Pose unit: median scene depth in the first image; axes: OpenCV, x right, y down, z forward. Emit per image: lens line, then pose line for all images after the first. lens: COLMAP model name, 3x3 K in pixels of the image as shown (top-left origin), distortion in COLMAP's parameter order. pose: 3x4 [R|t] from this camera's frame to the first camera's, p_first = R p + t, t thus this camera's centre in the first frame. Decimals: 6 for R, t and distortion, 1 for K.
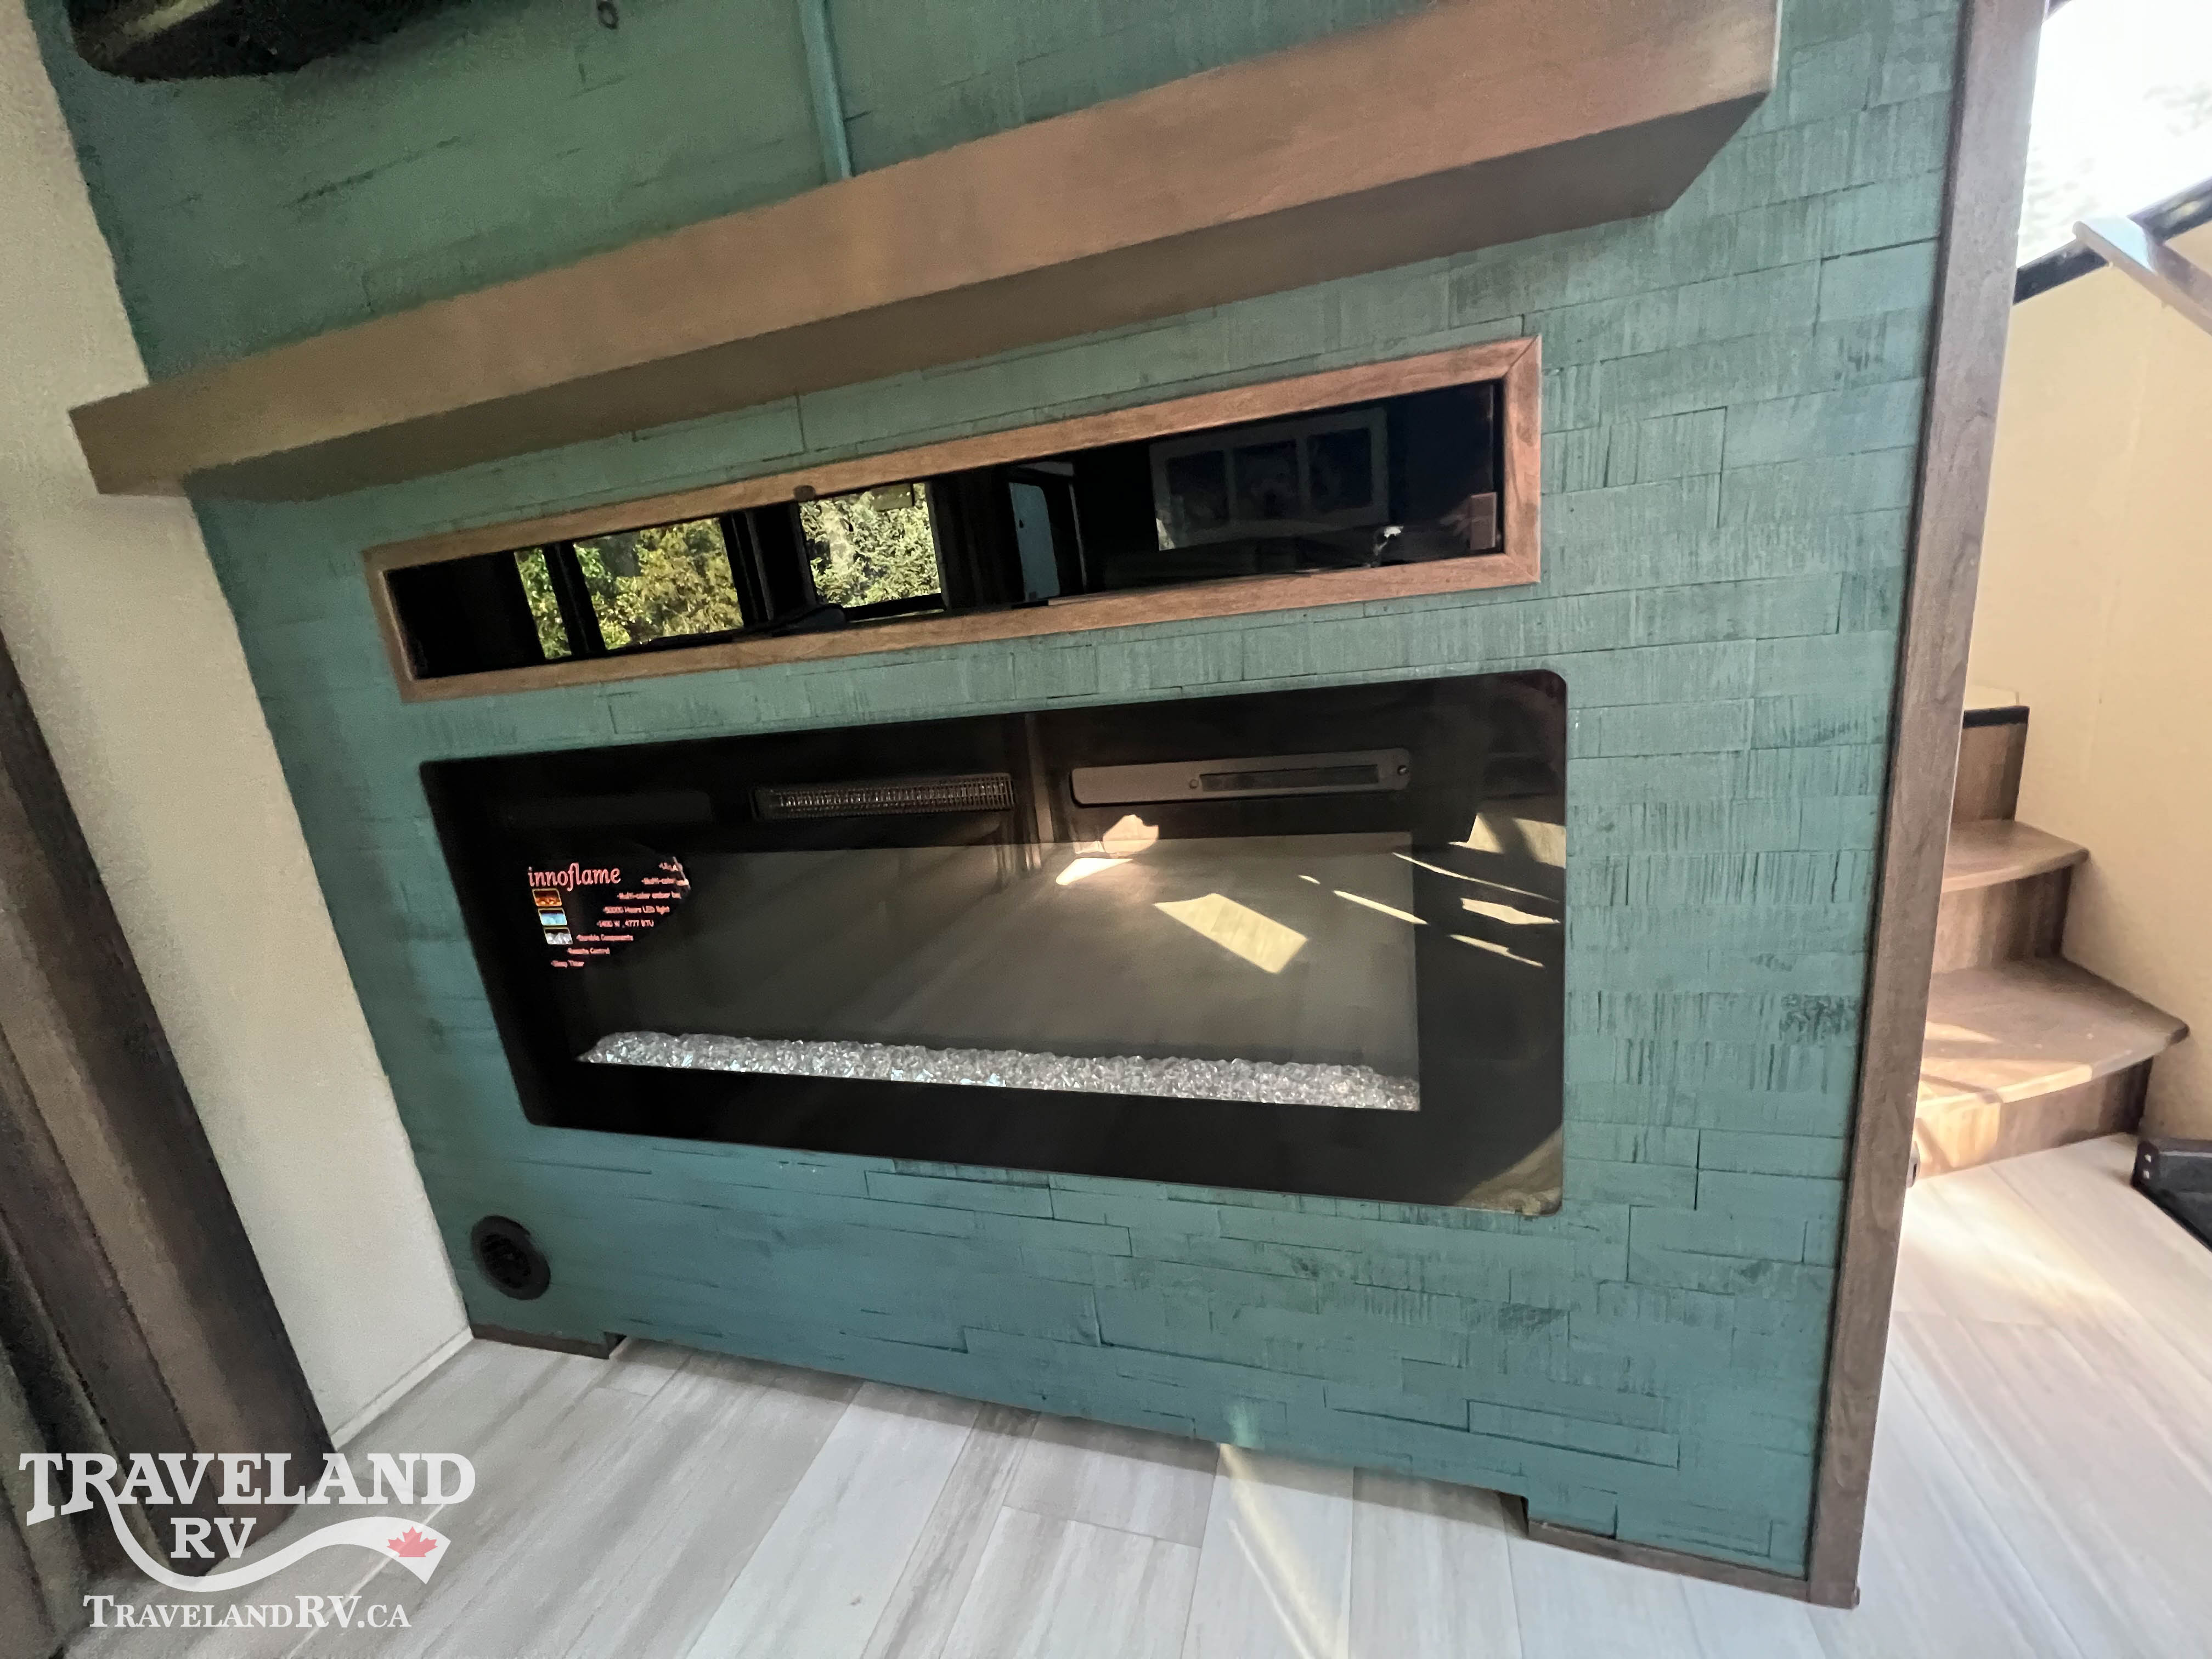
lens RADIAL K [[882.4, 0, 1105.7], [0, 882.4, 828.1], [0, 0, 1]] dist [-0.003032, 0.000674]
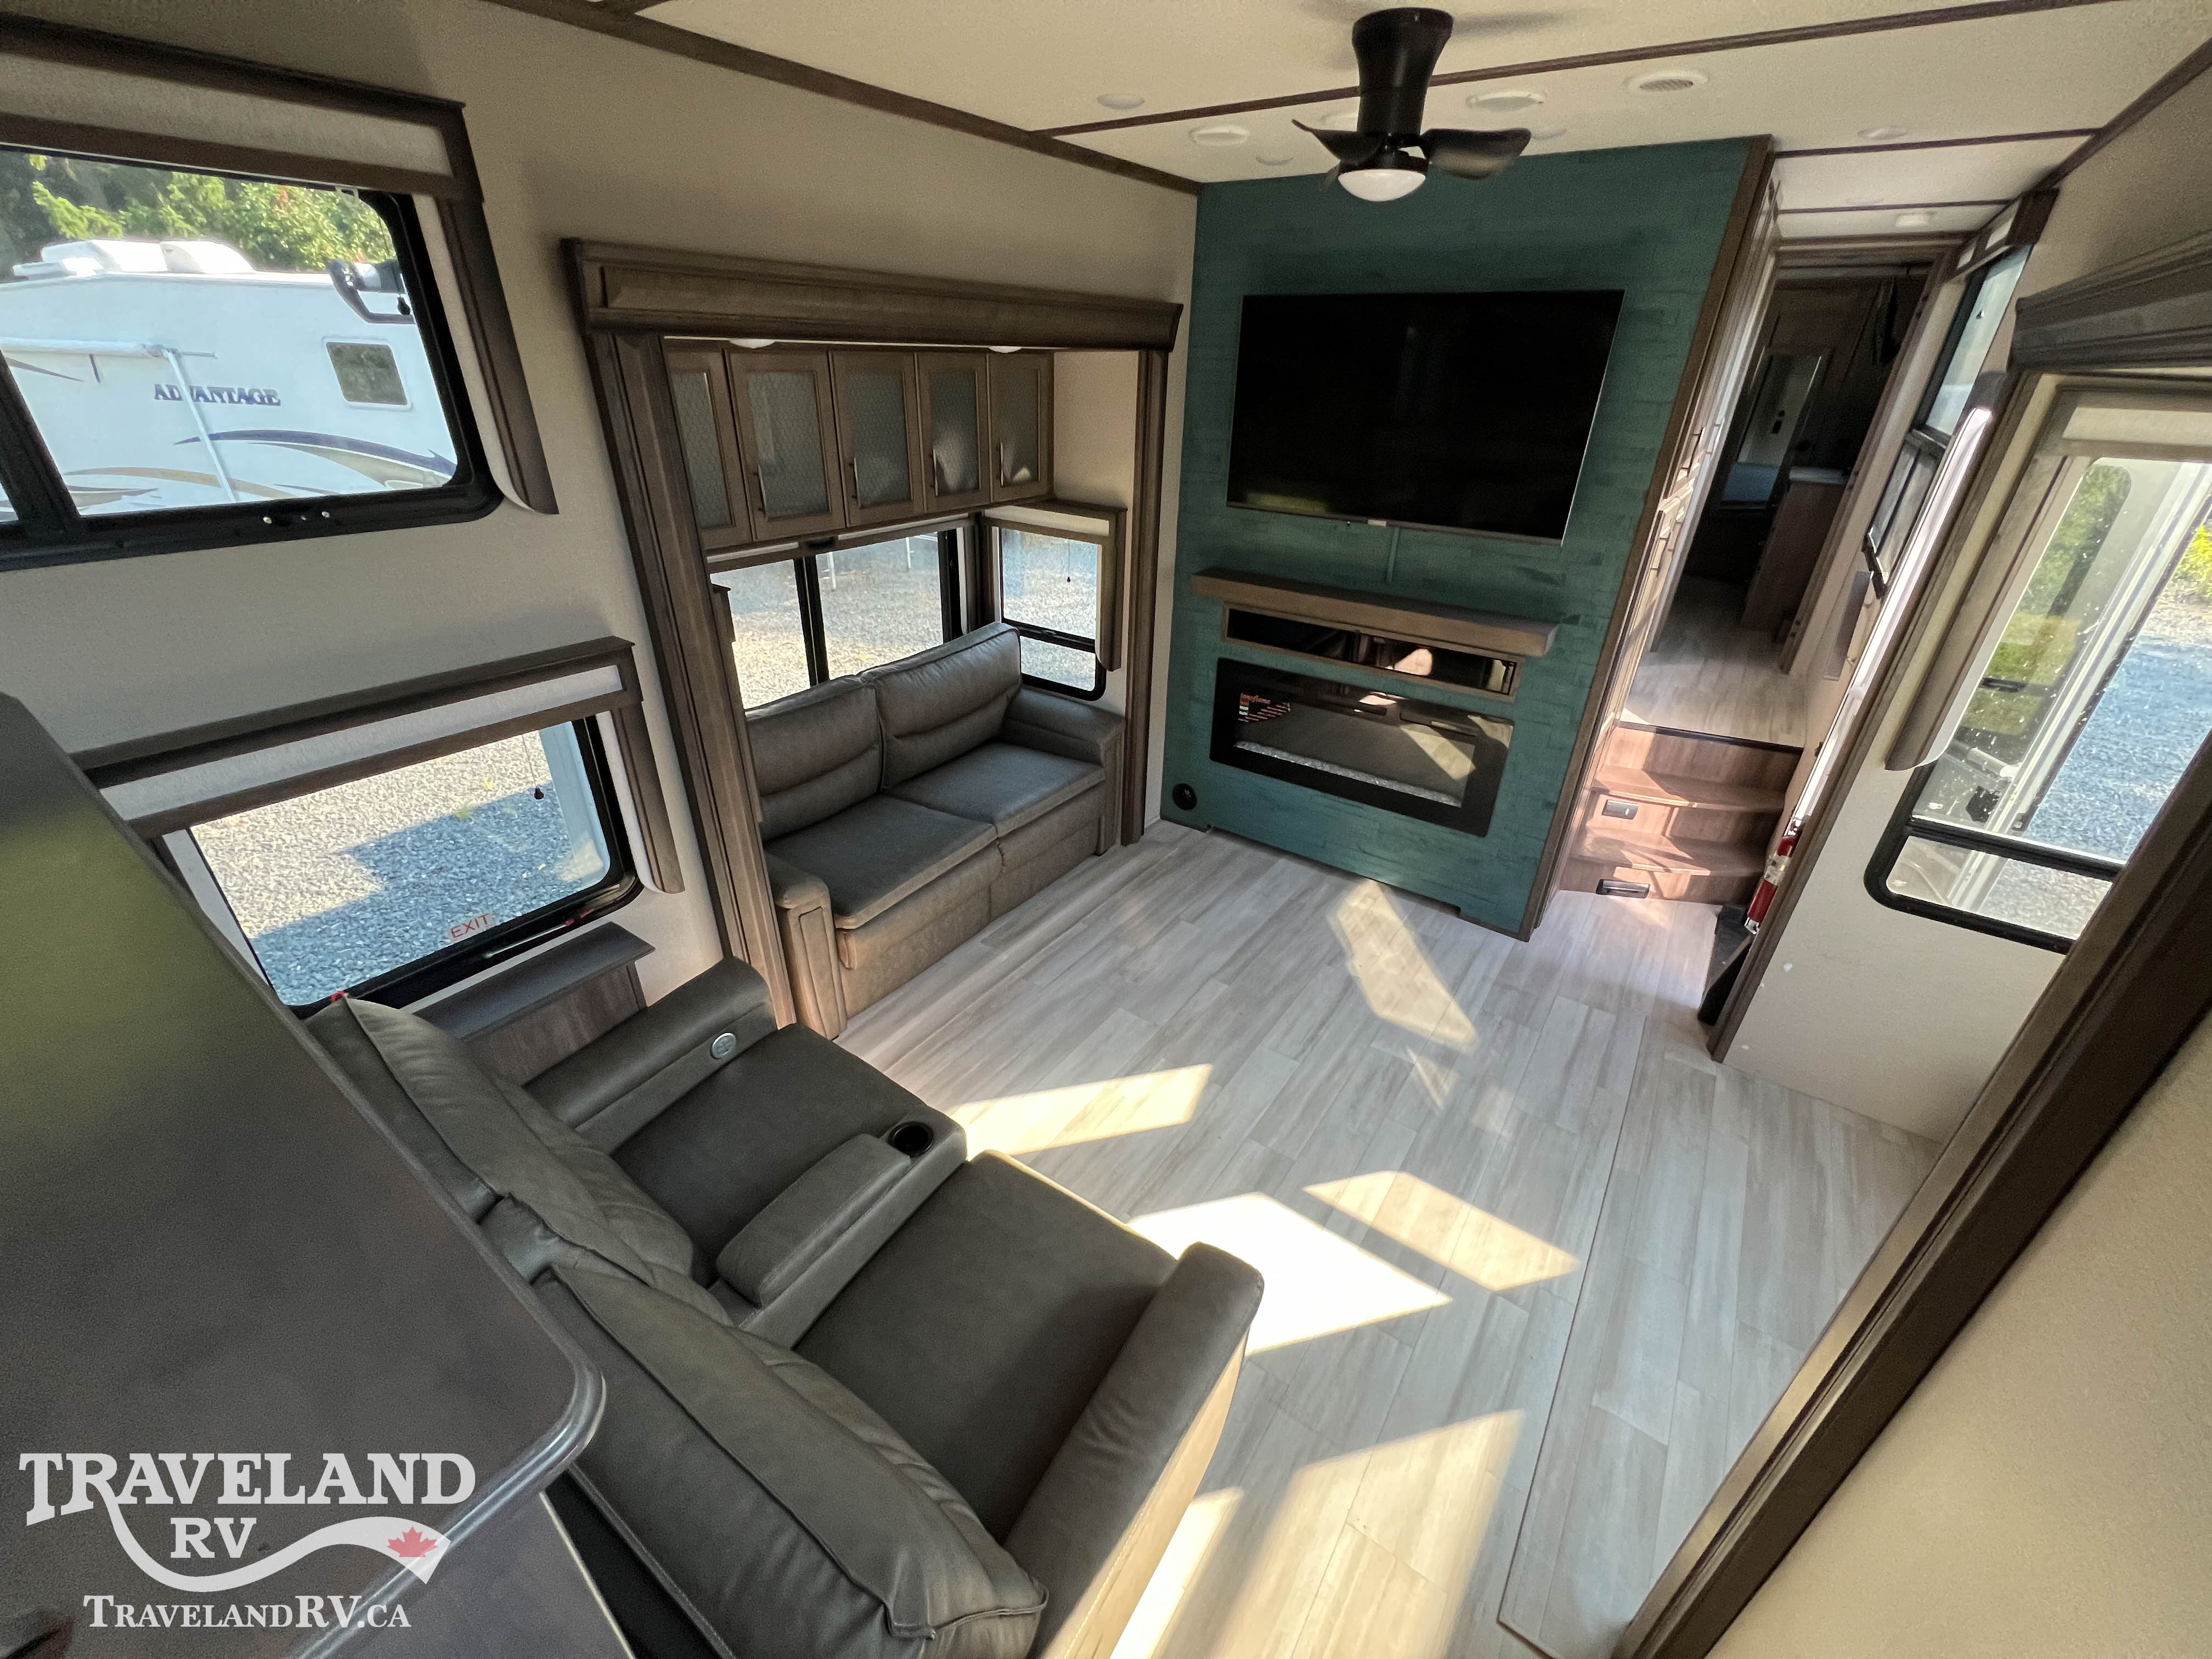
lens RADIAL K [[882.4, 0, 1109.8], [0, 882.4, 828.1], [0, 0, 1]] dist [-0.003032, 0.000674]
pose [[0.941088, 0.265730, -0.209145, -0.252464], [-0.202230, 0.937940, 0.281731, -0.347402], [0.271030, -0.222838, 0.936422, -2.690476]]
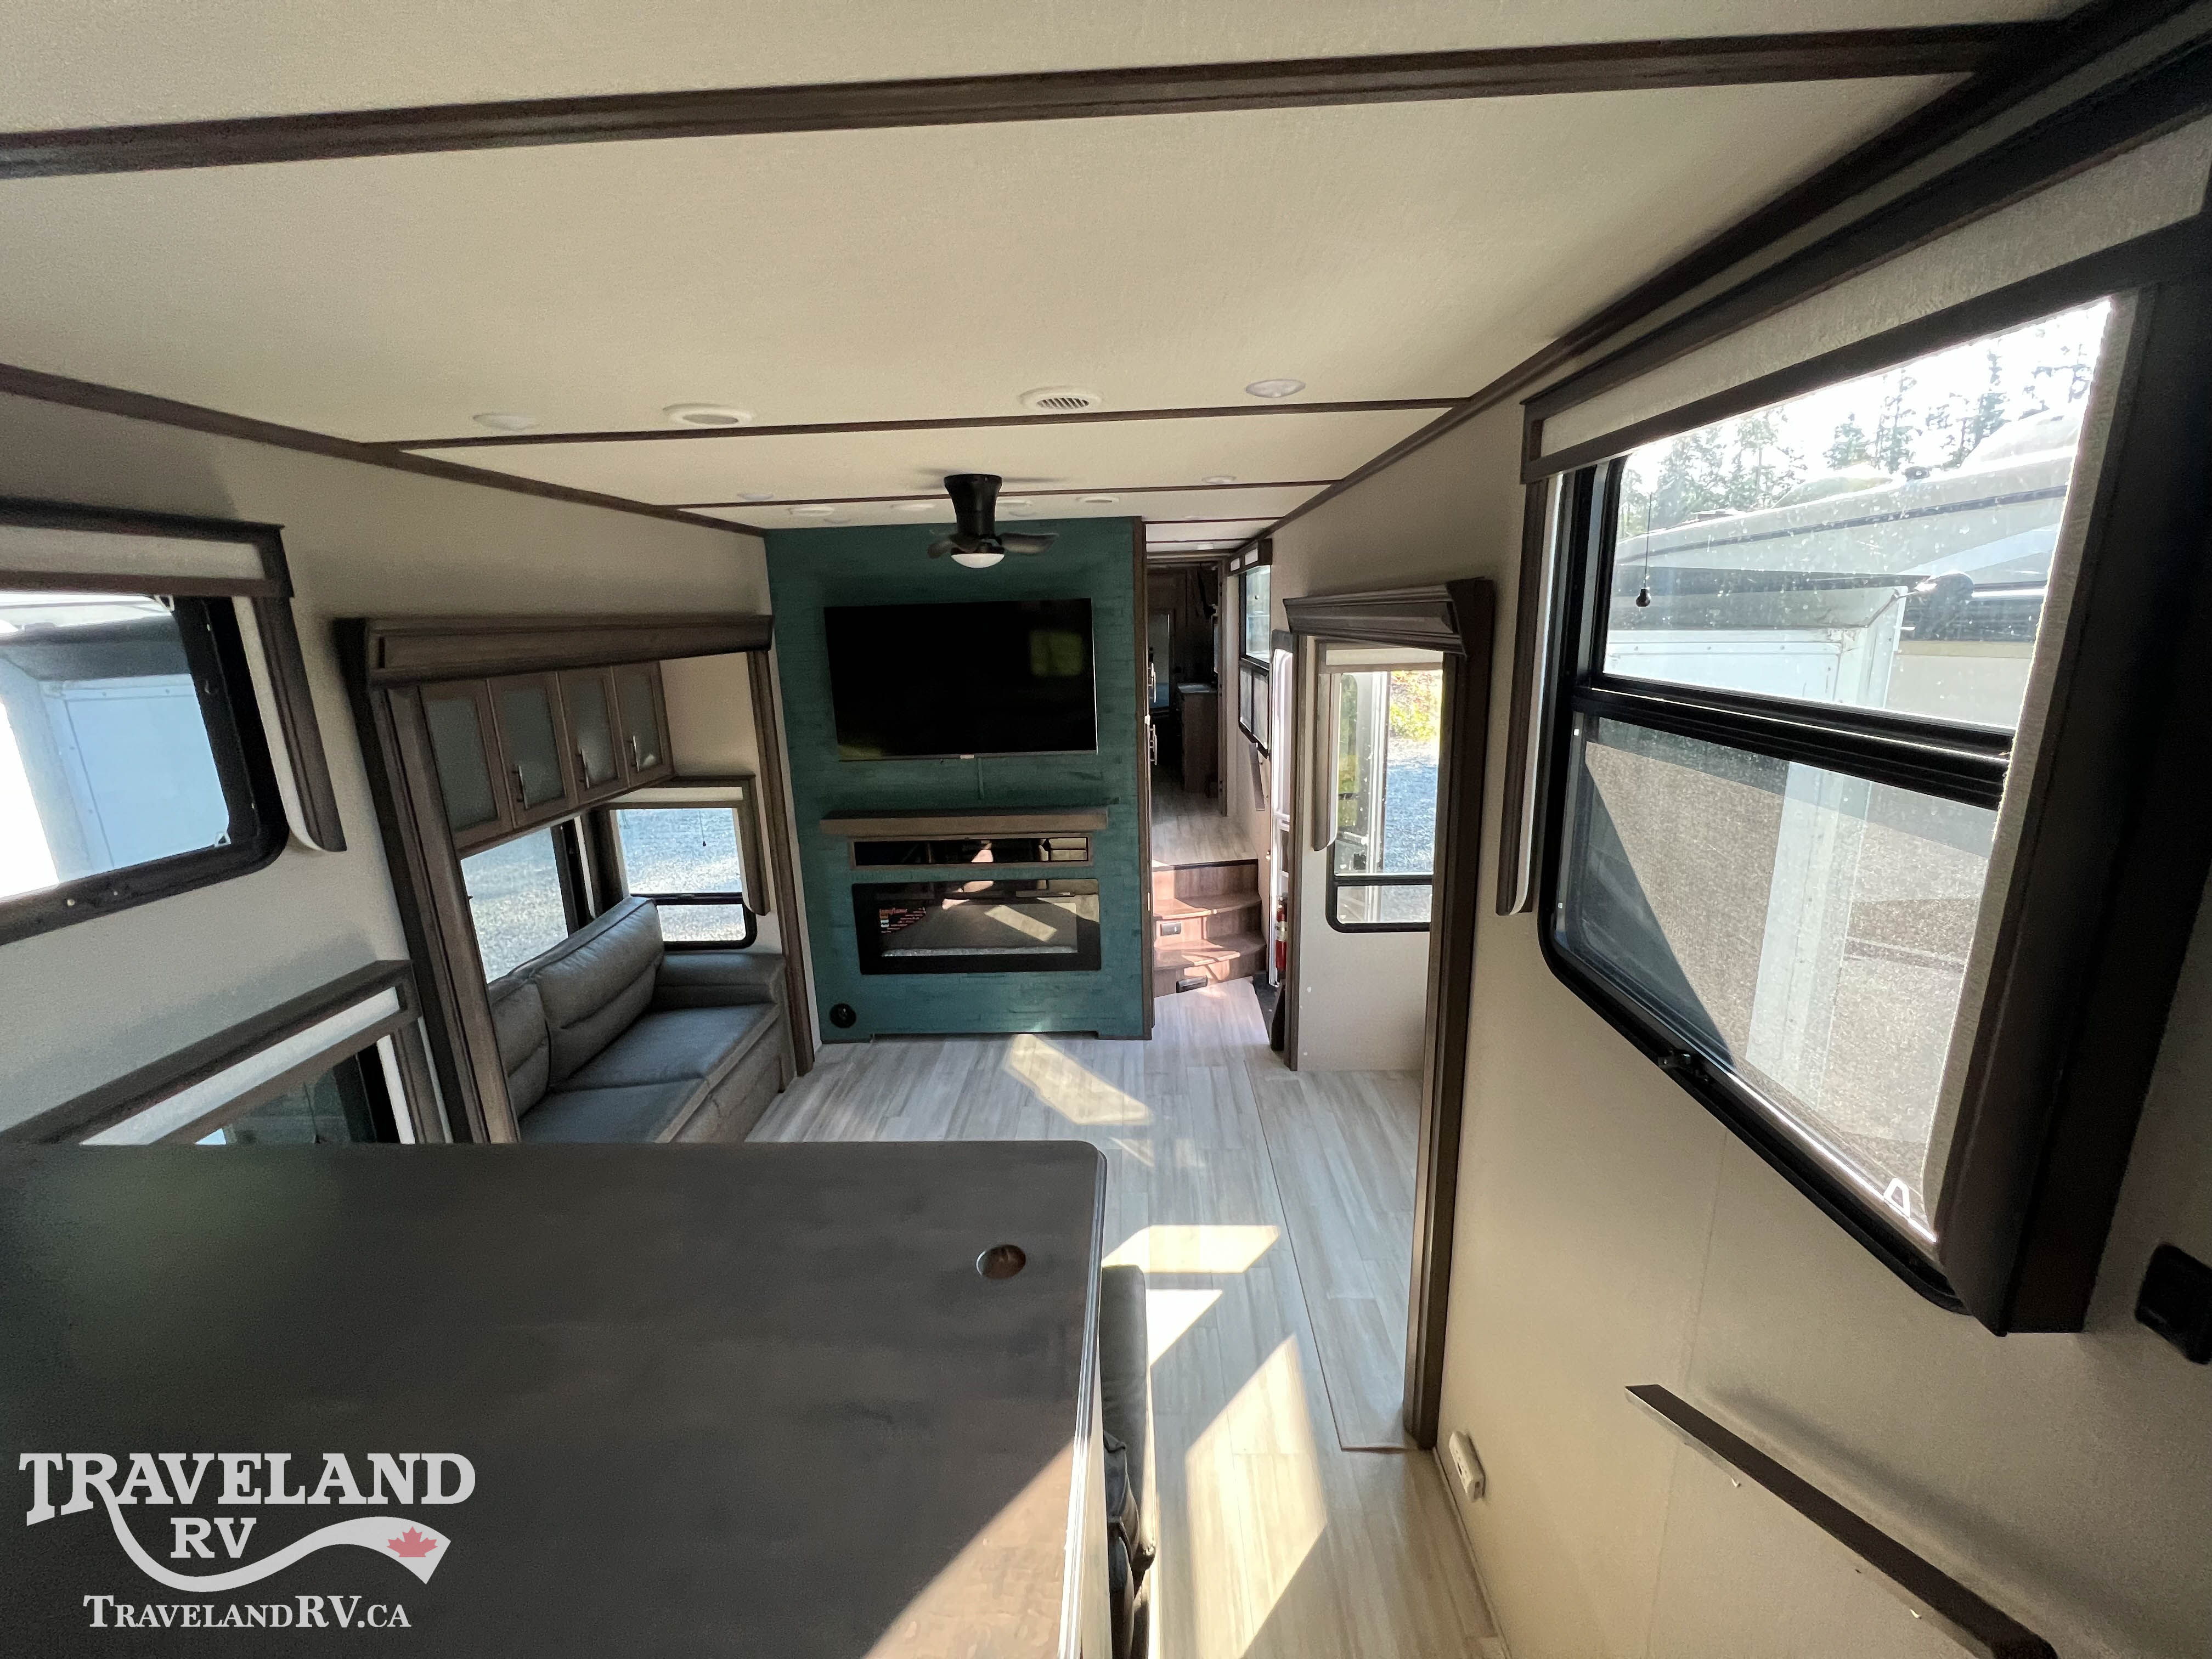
lens RADIAL K [[882.4, 0, 1106.8], [0, 882.4, 828.7], [0, 0, 1]] dist [-0.003032, 0.000674]
pose [[0.961764, 0.019740, 0.273167, -0.764623], [-0.012966, 0.999563, -0.026582, -0.241430], [-0.273572, 0.022023, 0.961599, -3.366617]]
